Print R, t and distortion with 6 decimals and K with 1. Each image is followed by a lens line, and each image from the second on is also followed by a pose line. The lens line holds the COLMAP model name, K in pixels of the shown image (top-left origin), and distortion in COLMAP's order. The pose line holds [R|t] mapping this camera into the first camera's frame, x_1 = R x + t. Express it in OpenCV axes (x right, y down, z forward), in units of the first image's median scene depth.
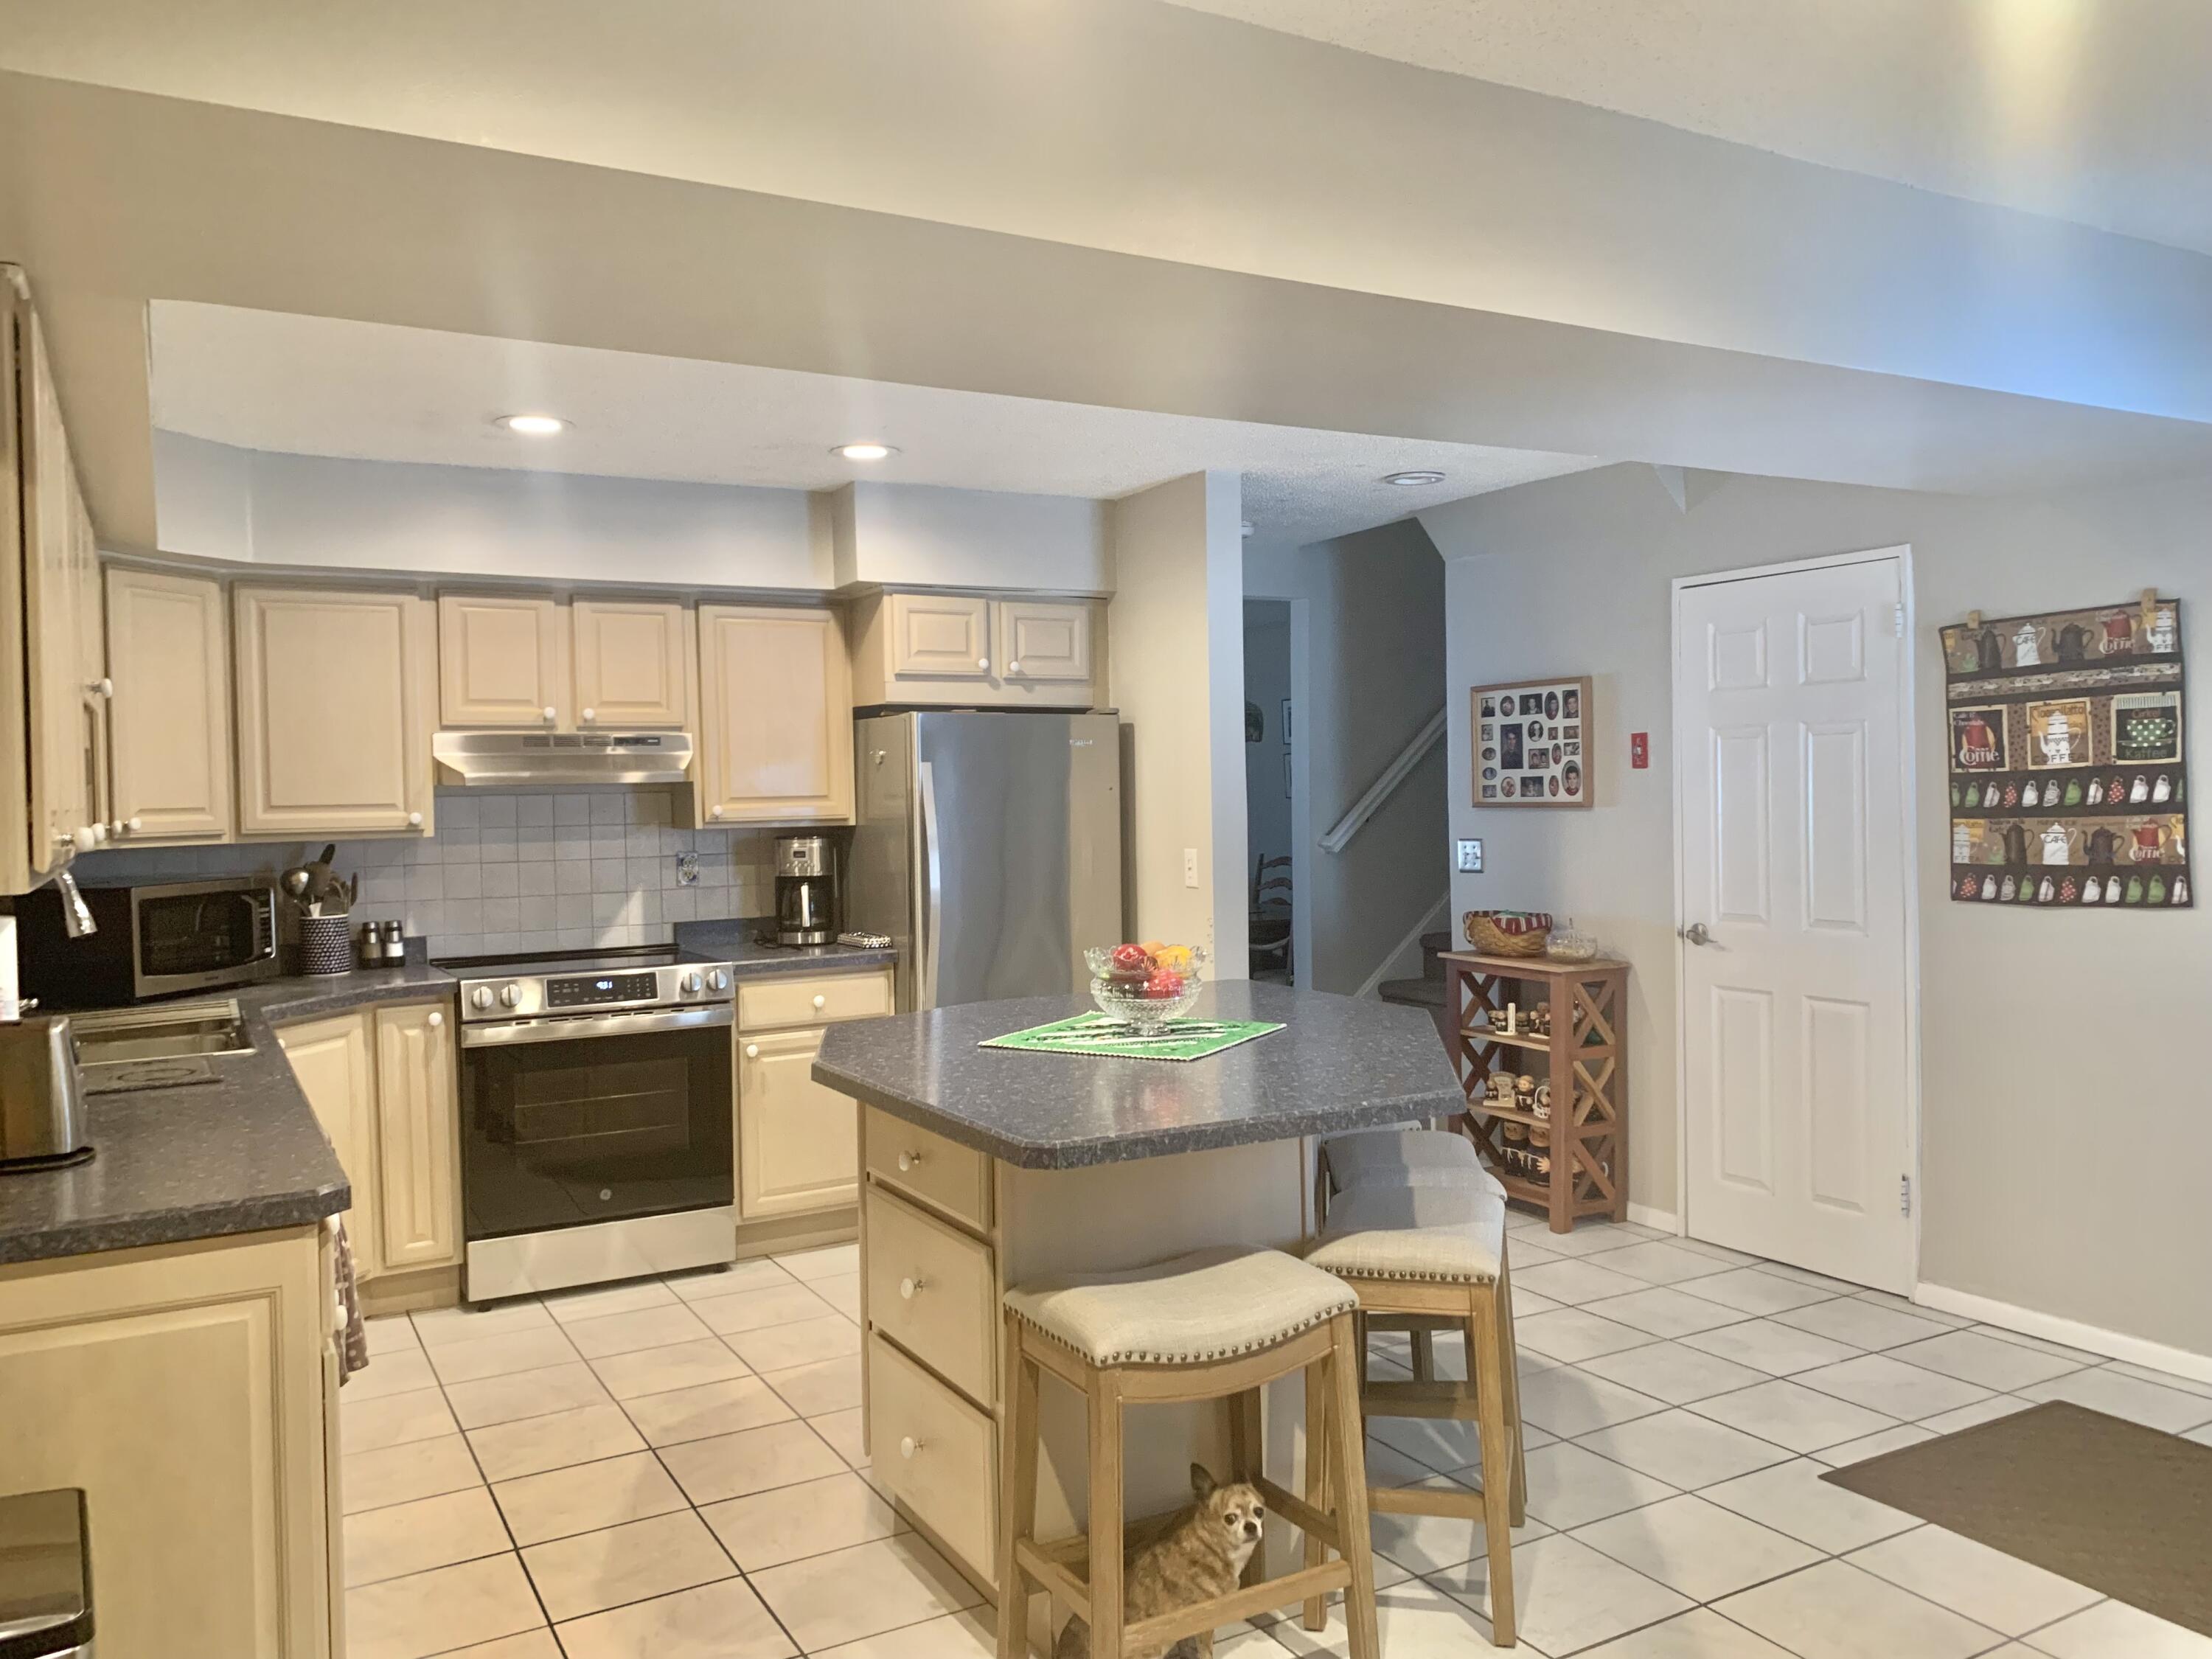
lens RADIAL K [[1699.3, 0, 1107.3], [0, 1699.3, 818.1], [0, 0, 1]] dist [0.001866, -0.002493]
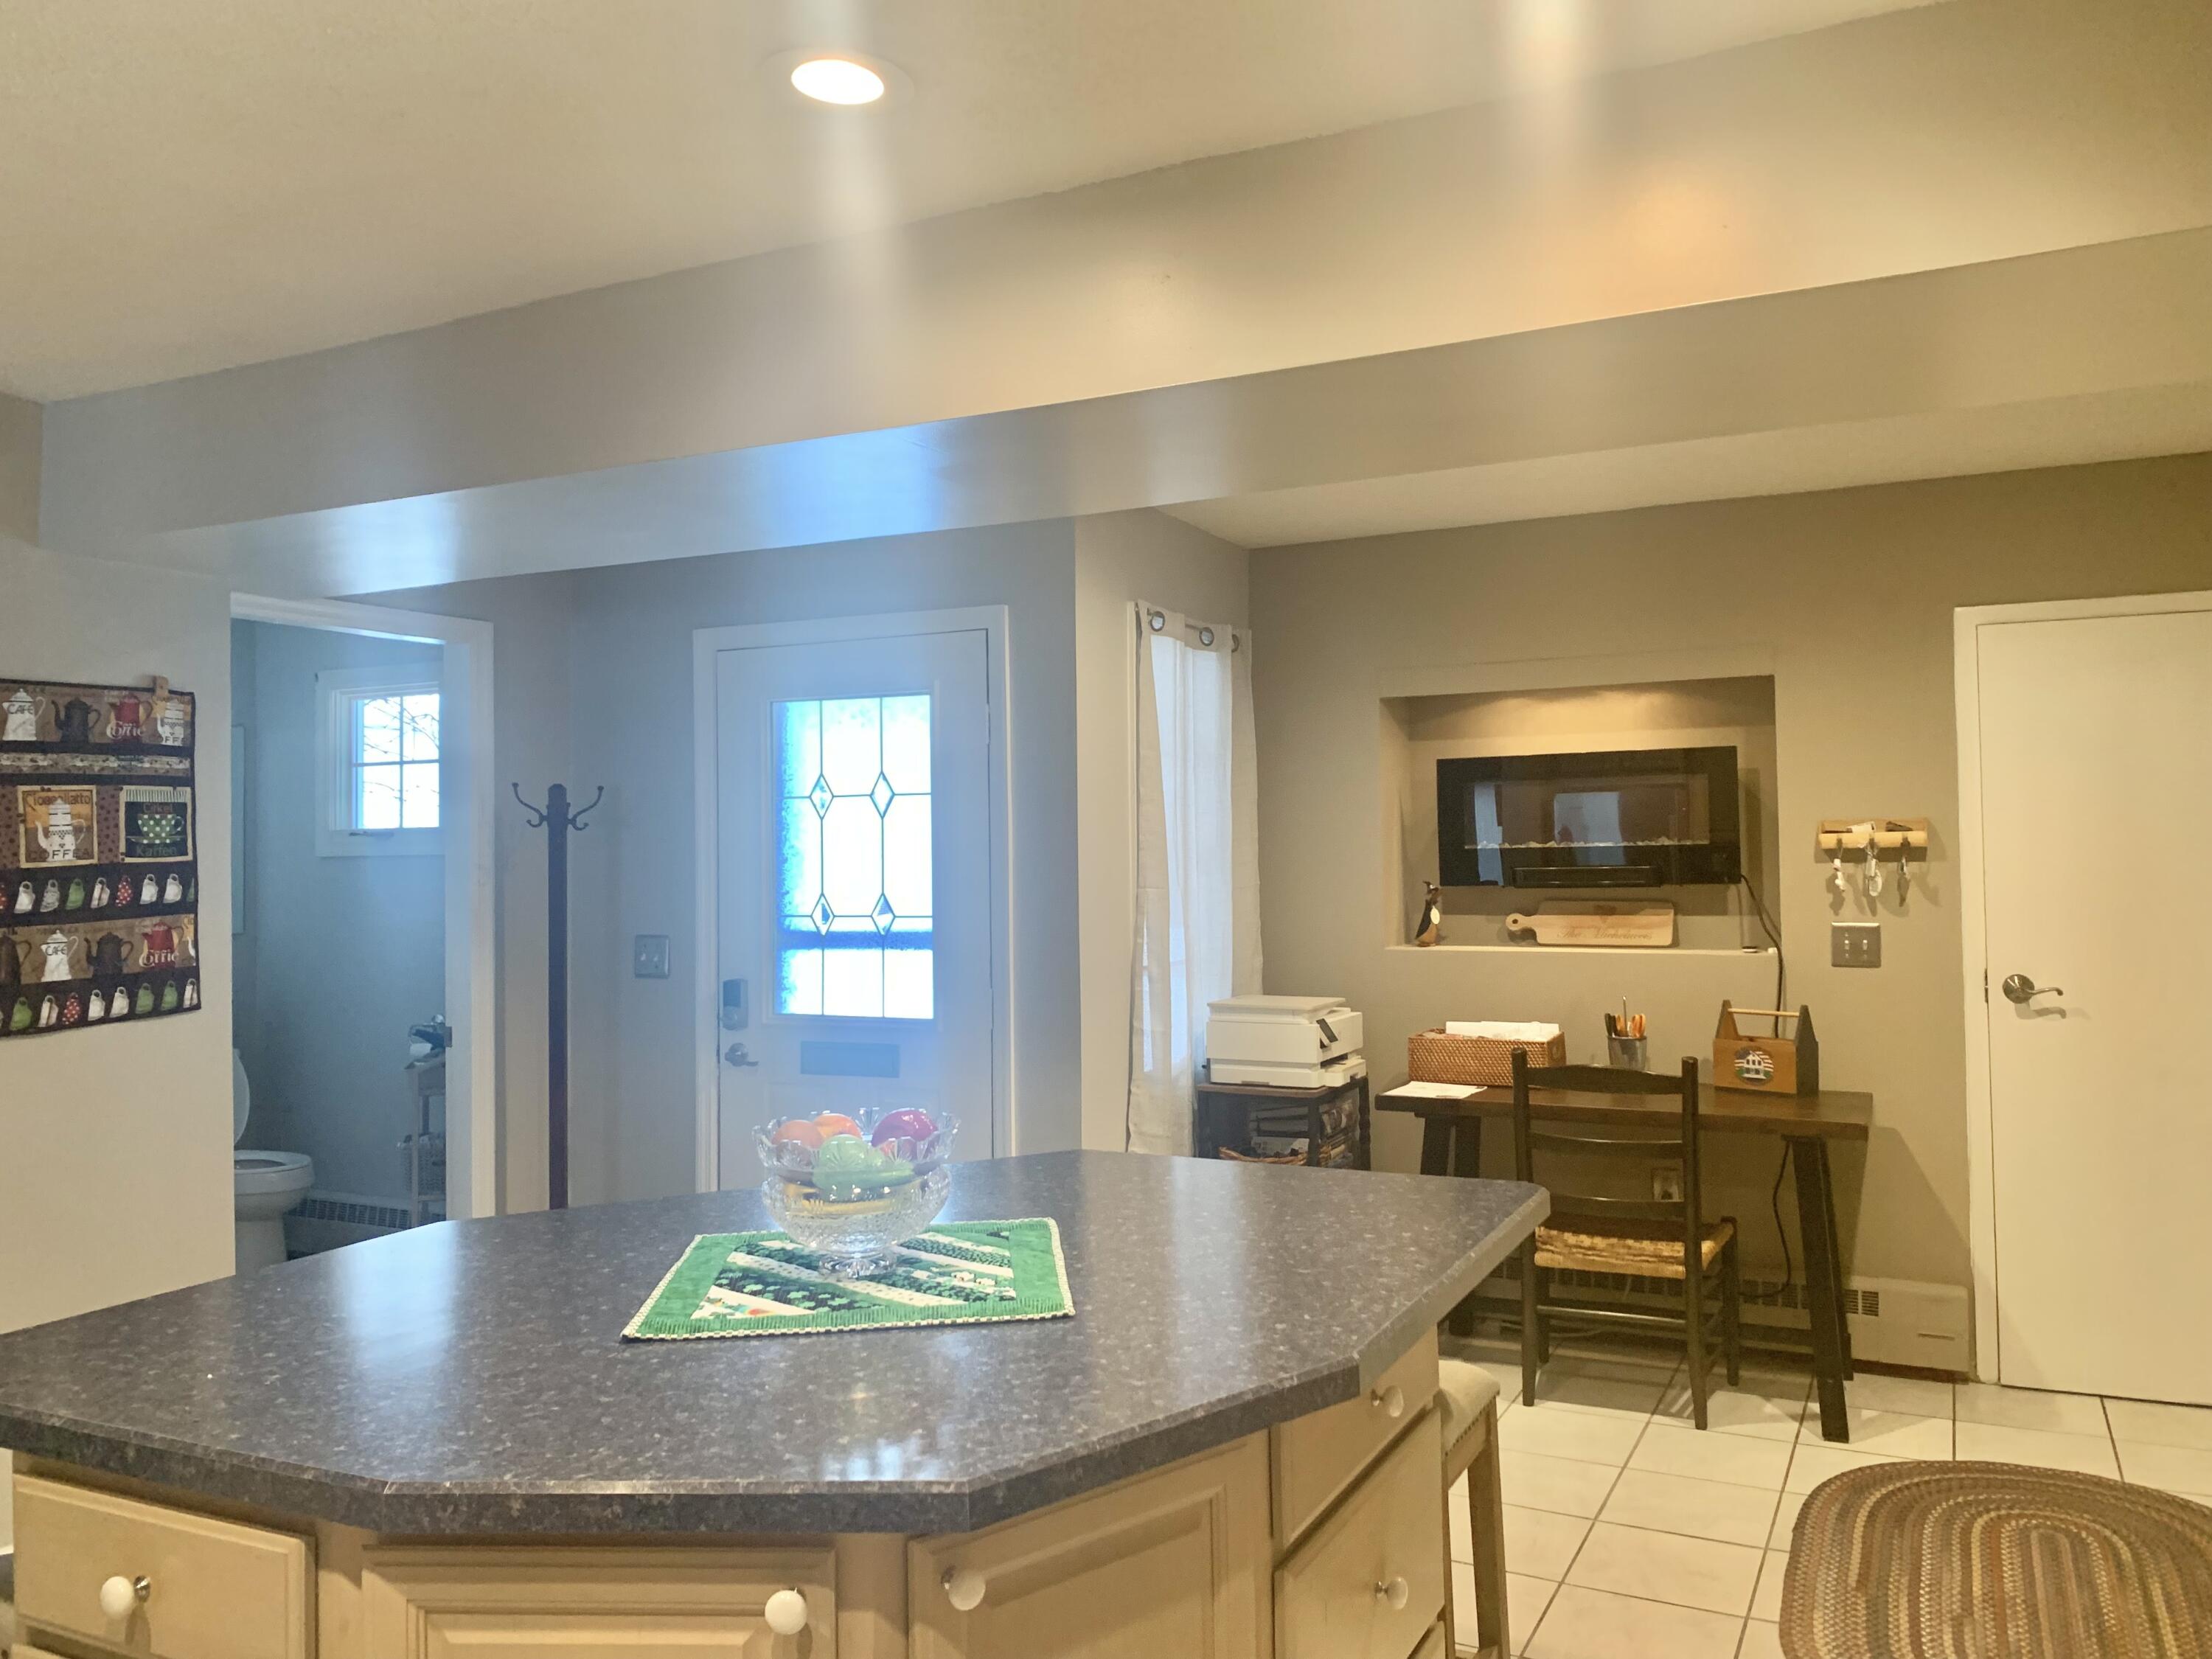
lens RADIAL K [[1699.3, 0, 1107.6], [0, 1699.3, 839.1], [0, 0, 1]] dist [0.001866, -0.002493]
pose [[-0.562719, 0.055143, 0.824807, -0.443614], [0.062096, 0.997773, -0.024342, 0.010532], [-0.824313, 0.037519, -0.564890, 1.072424]]
